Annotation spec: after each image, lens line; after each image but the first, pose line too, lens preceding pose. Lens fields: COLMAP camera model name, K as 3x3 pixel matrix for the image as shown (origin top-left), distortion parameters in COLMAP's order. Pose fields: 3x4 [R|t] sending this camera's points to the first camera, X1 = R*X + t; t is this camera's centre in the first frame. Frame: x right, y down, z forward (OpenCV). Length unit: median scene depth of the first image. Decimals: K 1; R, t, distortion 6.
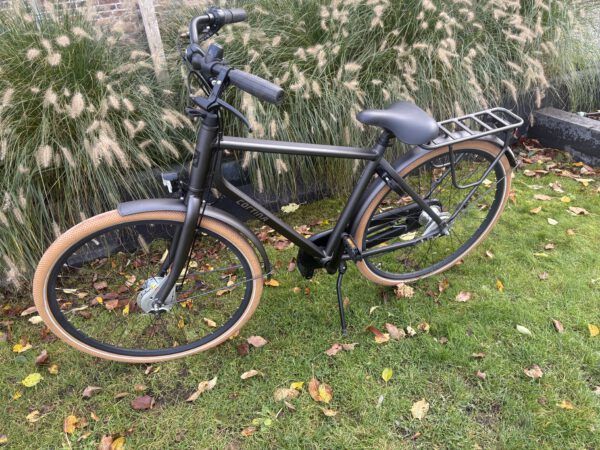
lens RADIAL K [[459.4, 0, 309.8], [0, 459.4, 234.8], [0, 0, 1]] dist [0.005387, 0.000082]
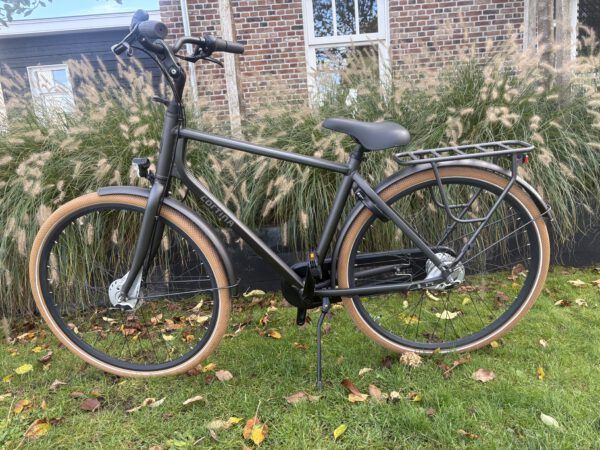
lens RADIAL K [[459.6, 0, 300.0], [0, 459.6, 225.0], [0, 0, 1]] dist [0.008007, -0.002115]
pose [[0.930888, 0.056489, -0.360912, 0.343369], [-0.179674, 0.931010, -0.317707, 0.220087], [0.318065, 0.360595, 0.876815, 0.142573]]
